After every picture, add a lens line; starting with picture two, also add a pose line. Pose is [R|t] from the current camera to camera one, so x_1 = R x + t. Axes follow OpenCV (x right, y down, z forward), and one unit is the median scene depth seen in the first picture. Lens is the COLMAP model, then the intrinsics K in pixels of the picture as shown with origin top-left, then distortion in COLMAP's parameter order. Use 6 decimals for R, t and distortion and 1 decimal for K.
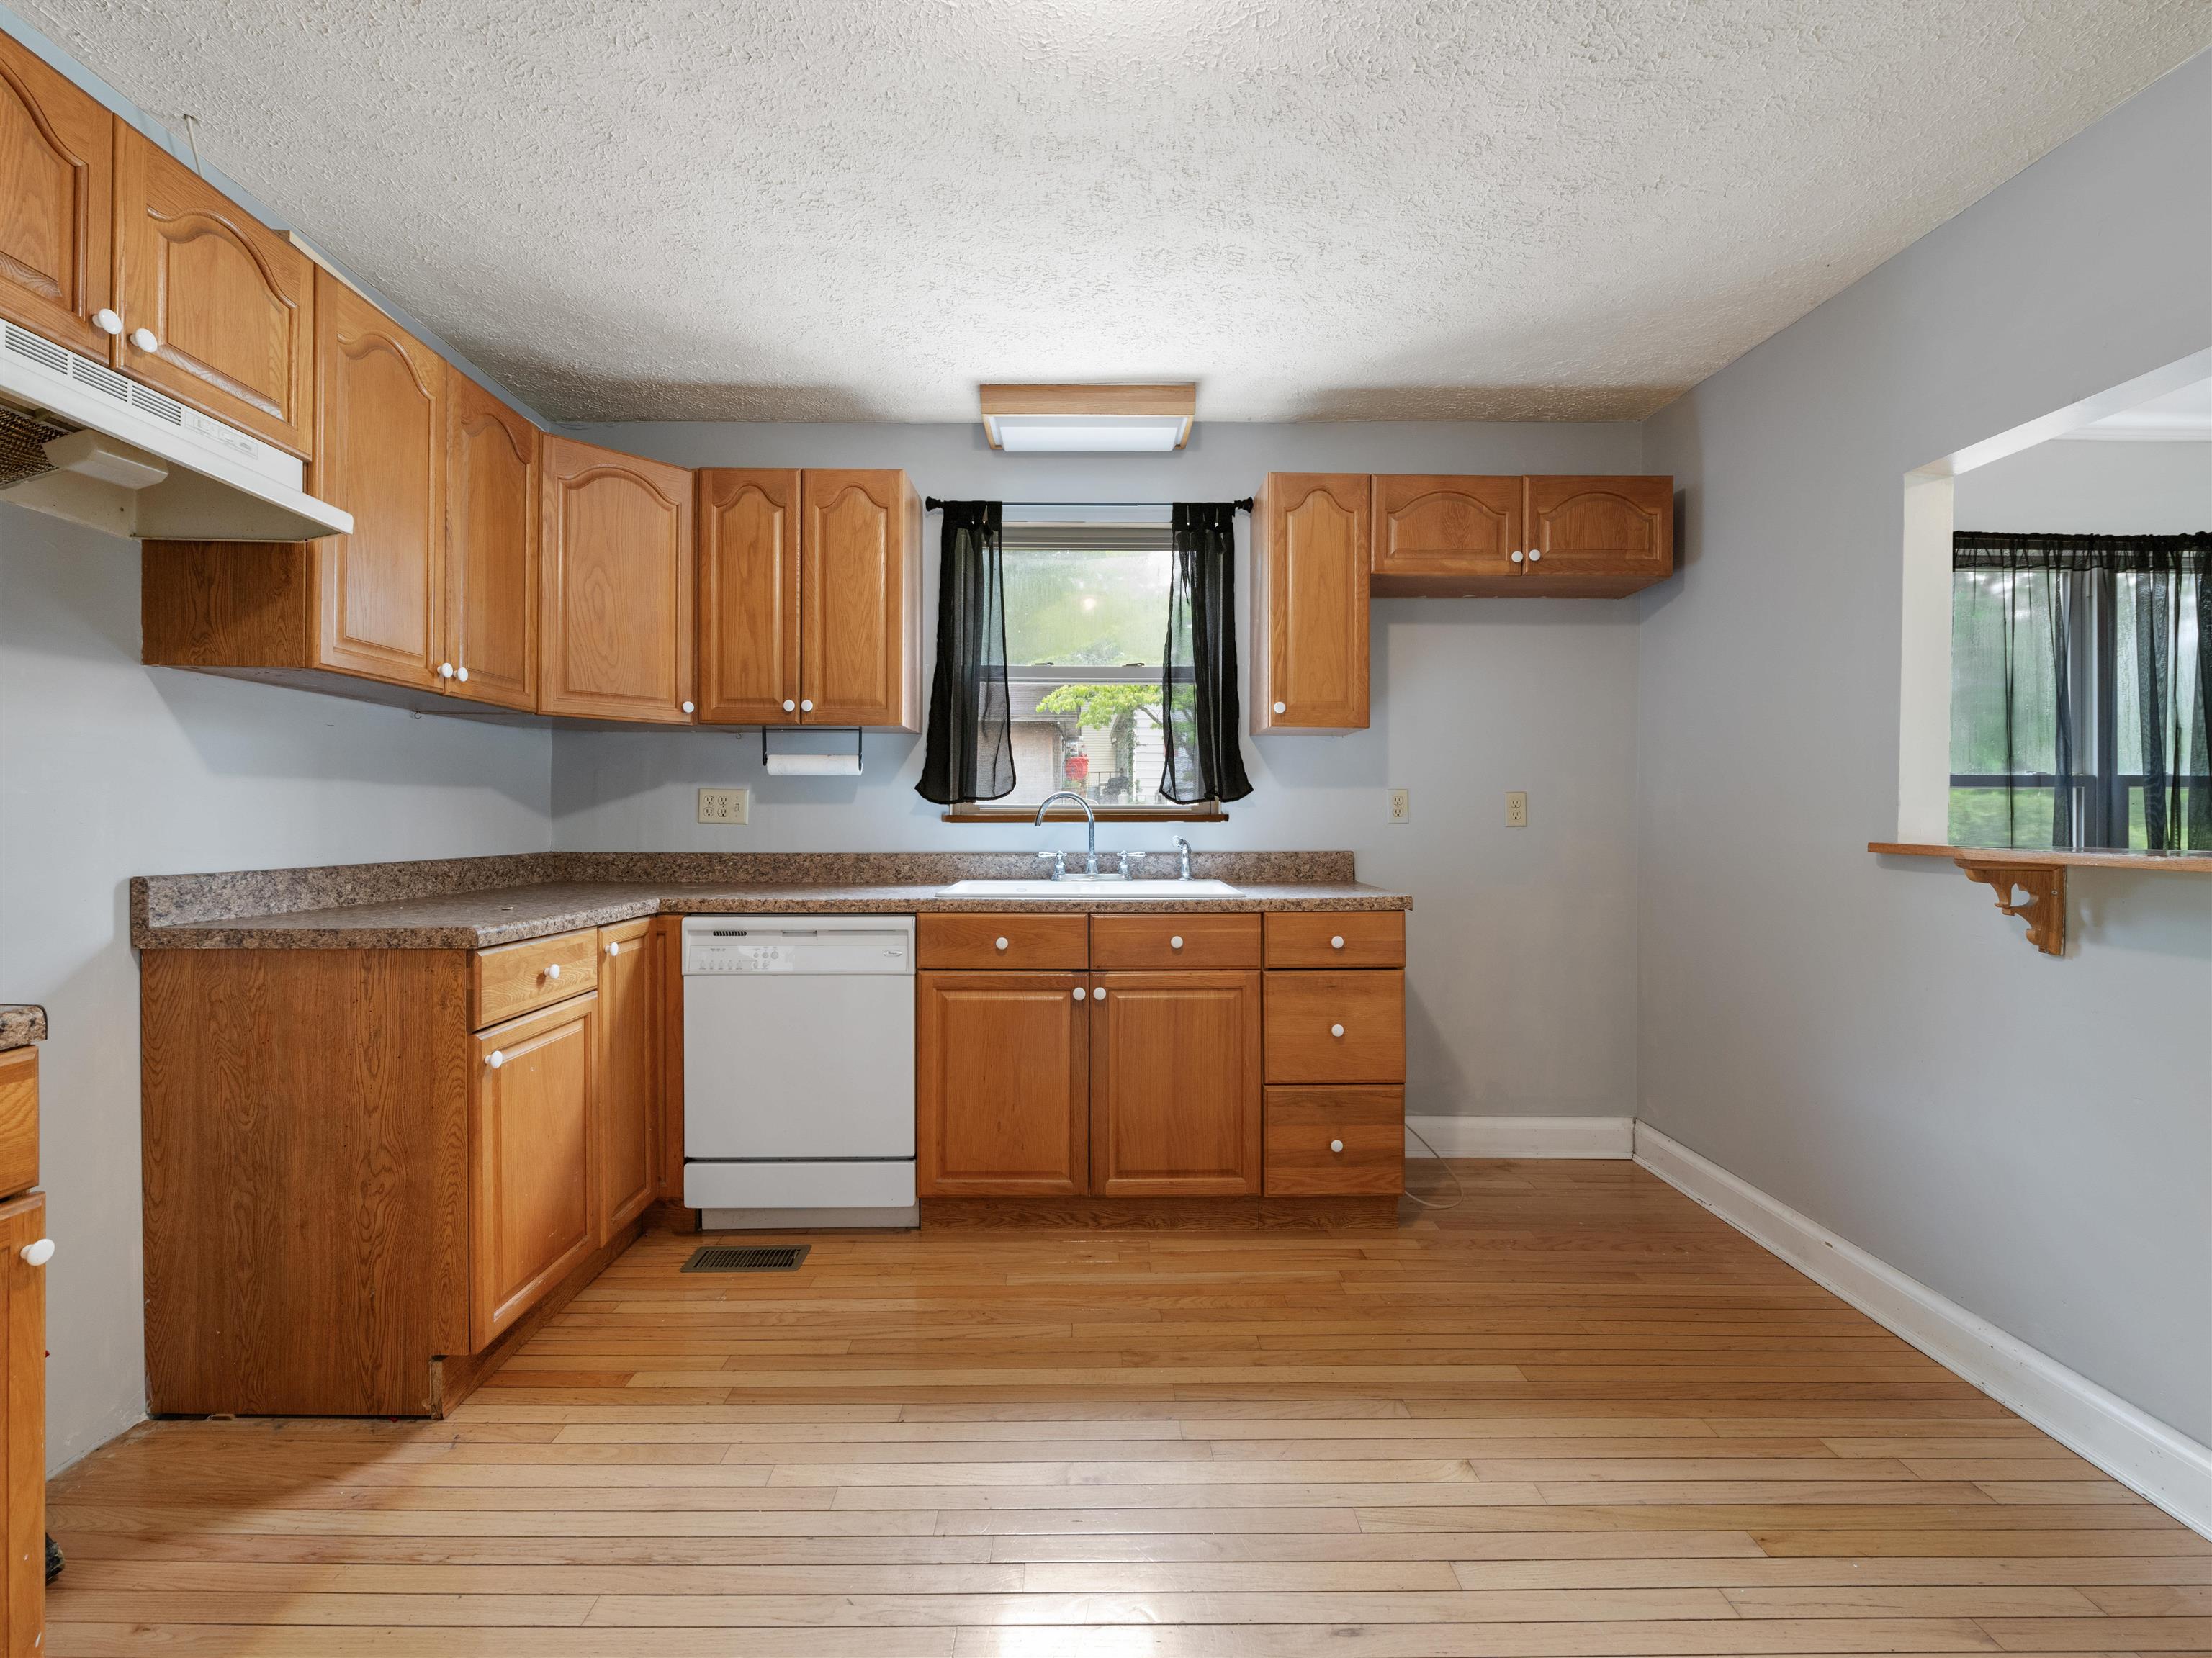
lens RADIAL K [[982.2, 0, 1099.3], [0, 982.2, 823.0], [0, 0, 1]] dist [-0.001505, -0.000576]
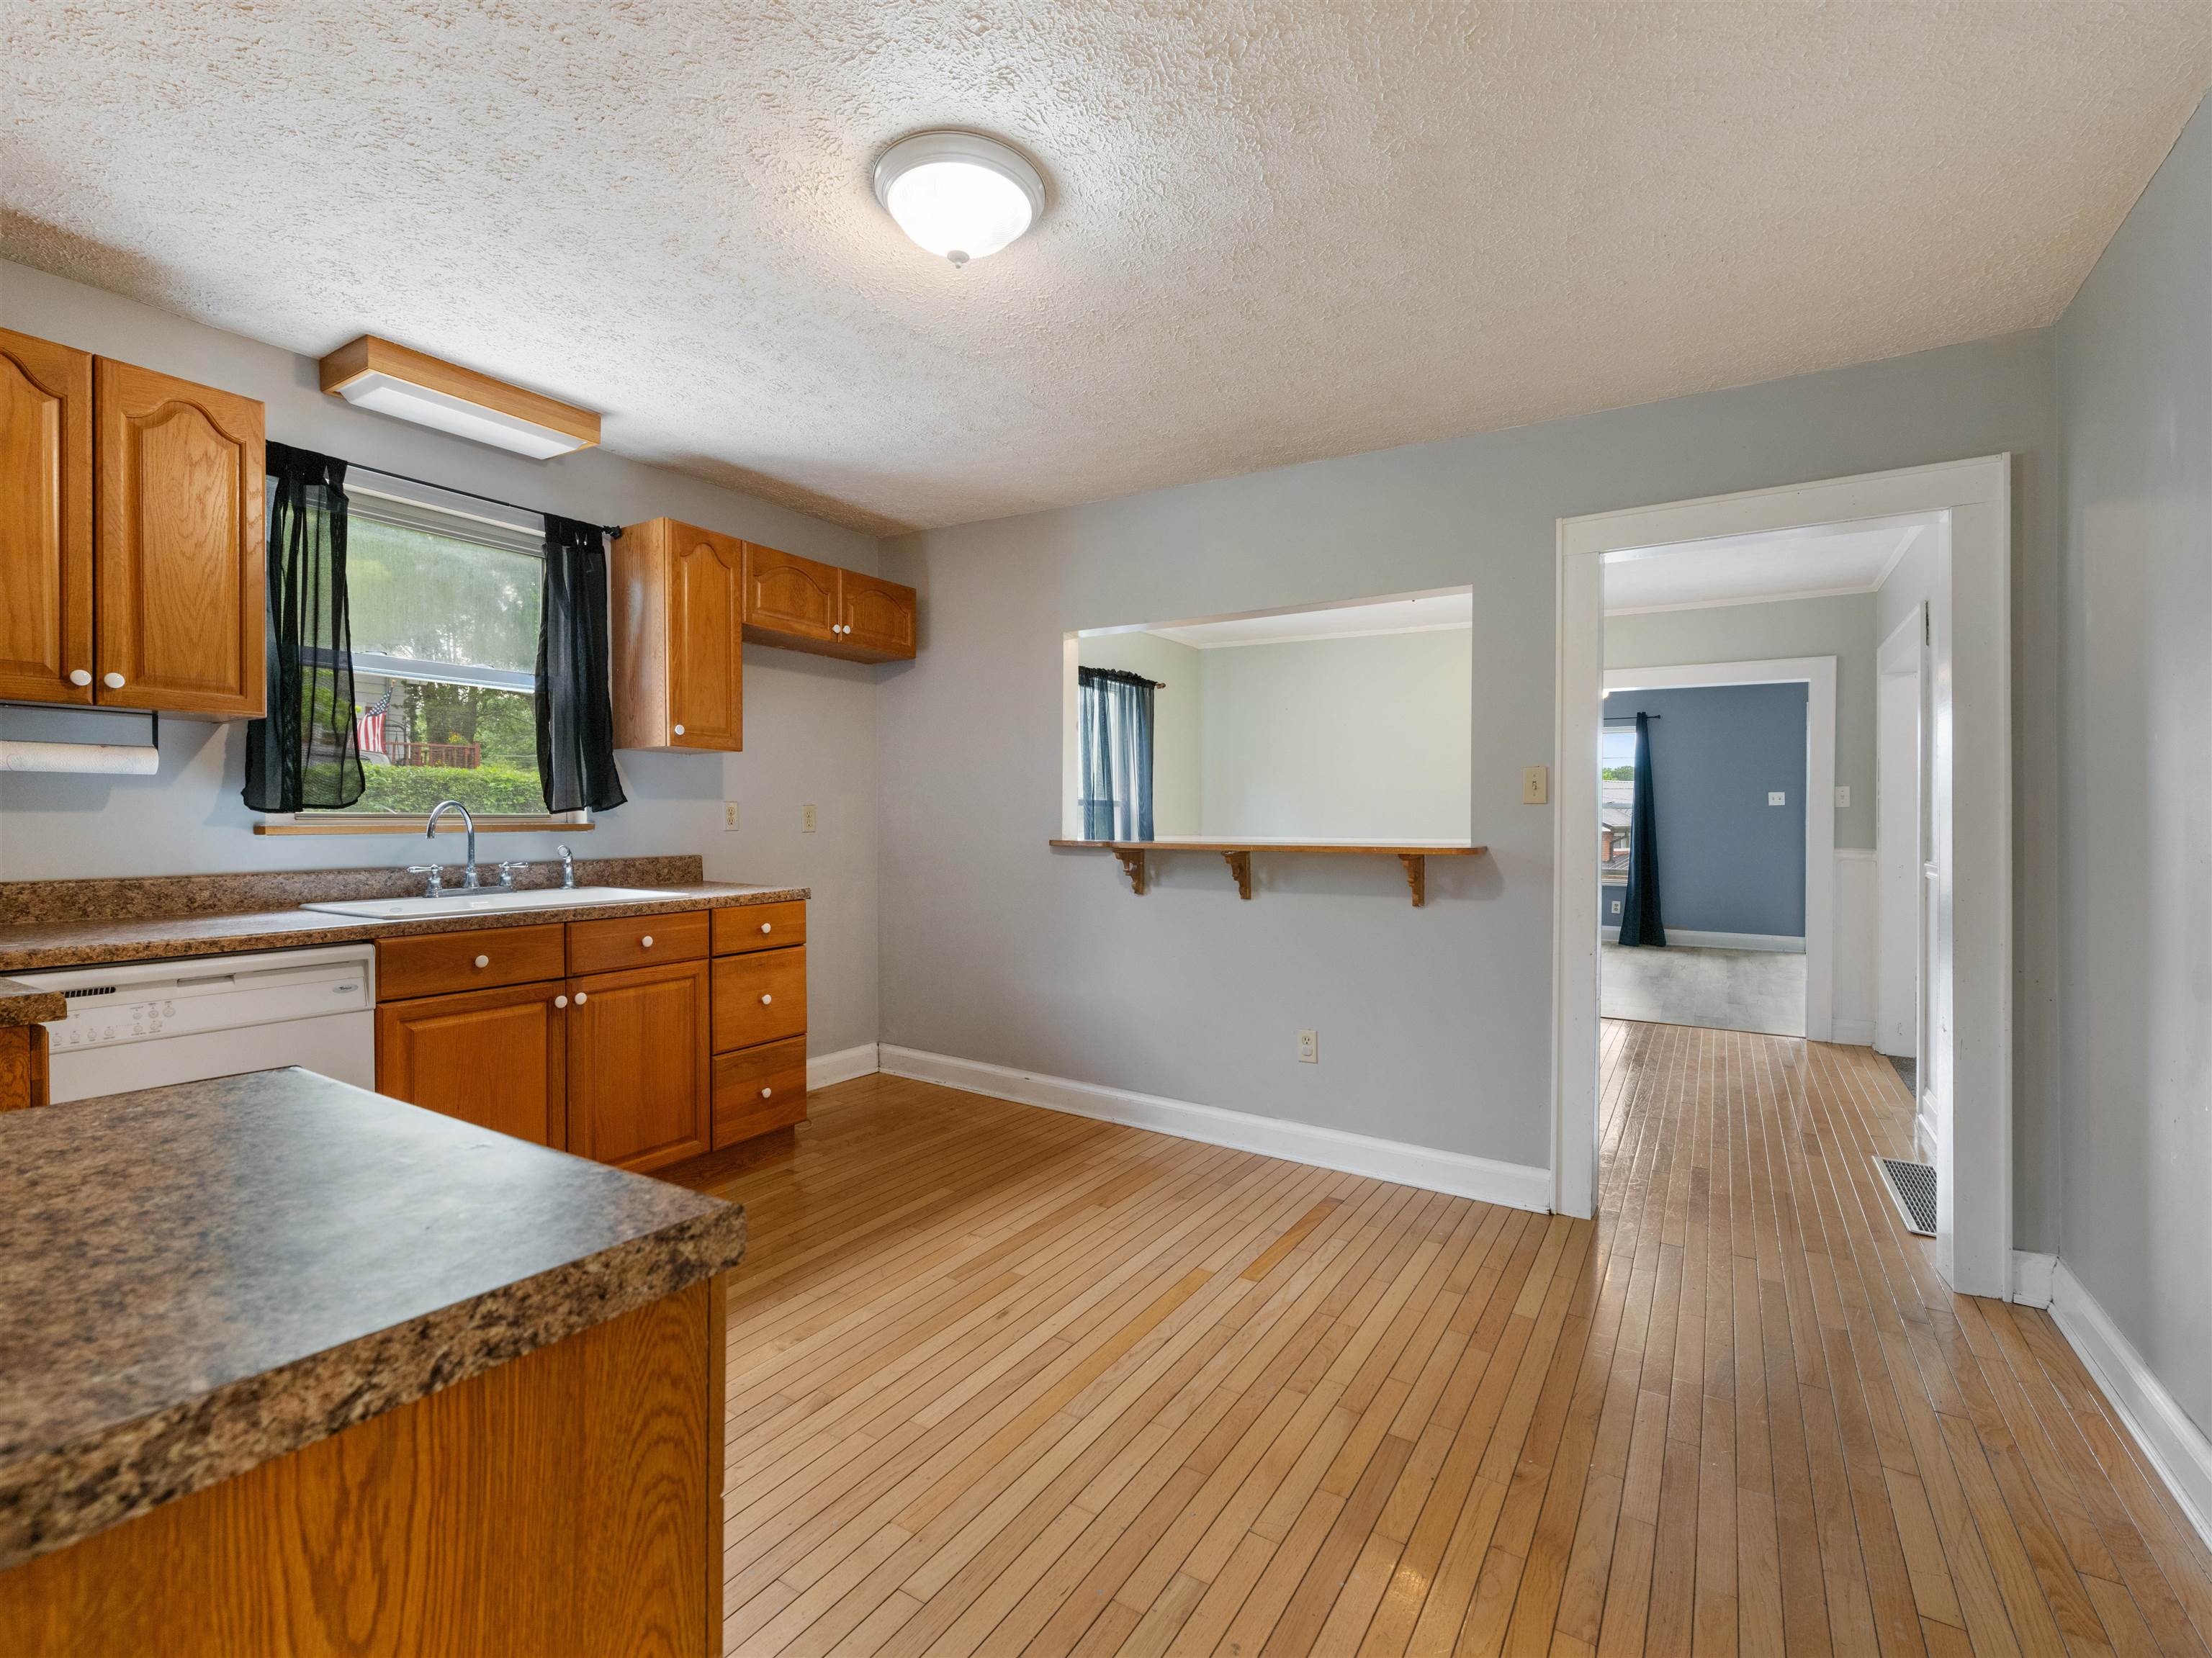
lens RADIAL K [[1013.2, 0, 1106.0], [0, 1013.2, 829.0], [0, 0, 1]] dist [-0.000060, -0.000091]
pose [[0.534593, -0.009110, 0.845061, -0.601069], [0.002642, 0.999955, 0.009108, -0.014026], [-0.845106, -0.002636, 0.534593, -0.042693]]
